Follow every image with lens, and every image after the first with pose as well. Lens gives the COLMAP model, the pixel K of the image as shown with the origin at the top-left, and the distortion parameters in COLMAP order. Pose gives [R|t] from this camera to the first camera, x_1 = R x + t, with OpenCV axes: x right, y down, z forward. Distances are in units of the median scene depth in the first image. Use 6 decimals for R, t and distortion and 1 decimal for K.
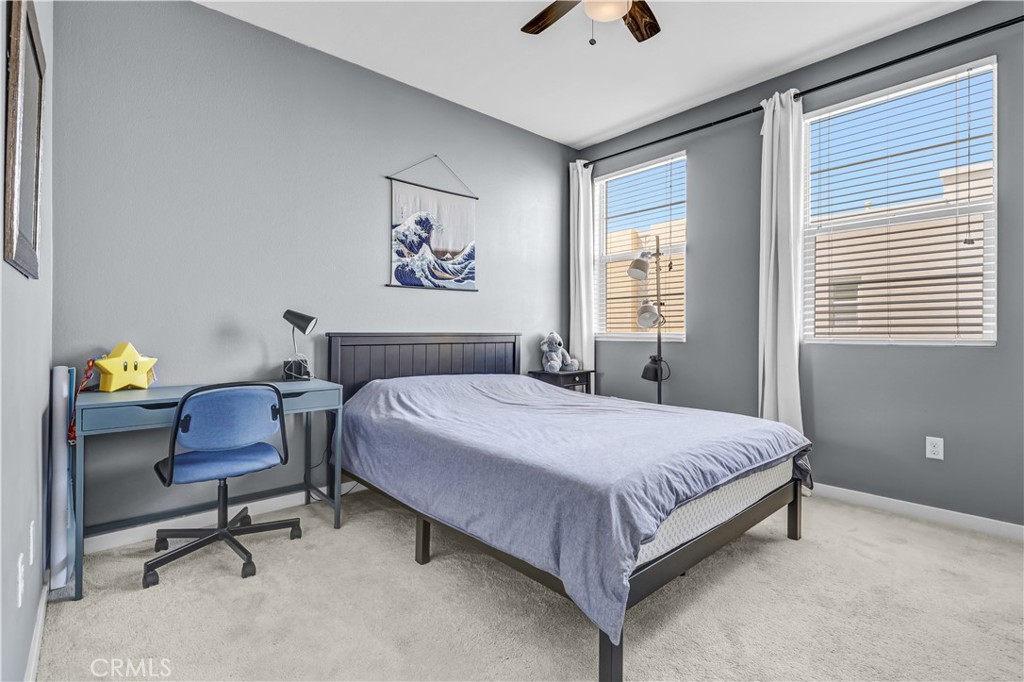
lens RADIAL K [[461.3, 0, 513.8], [0, 461.3, 335.1], [0, 0, 1]] dist [0.000156, -0.000666]
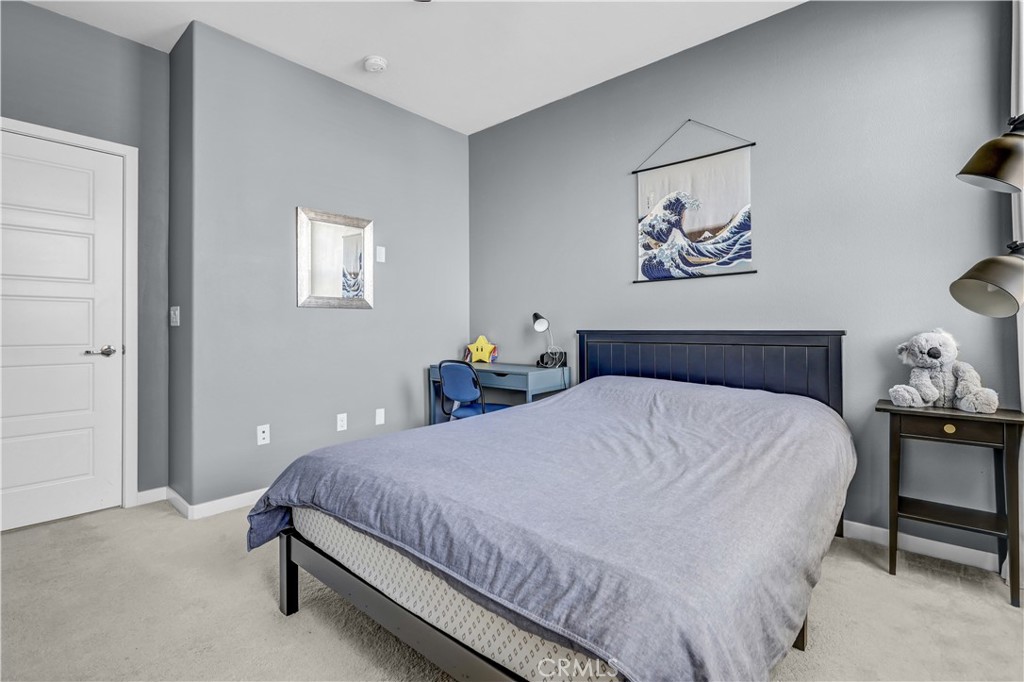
lens RADIAL K [[461.3, 0, 514.9], [0, 461.3, 329.9], [0, 0, 1]] dist [0.000156, -0.000666]
pose [[0.149677, 0.001453, -0.988734, 0.624656], [-0.004863, 0.999988, 0.000733, -0.005180], [0.988723, 0.004699, 0.149682, 0.570070]]
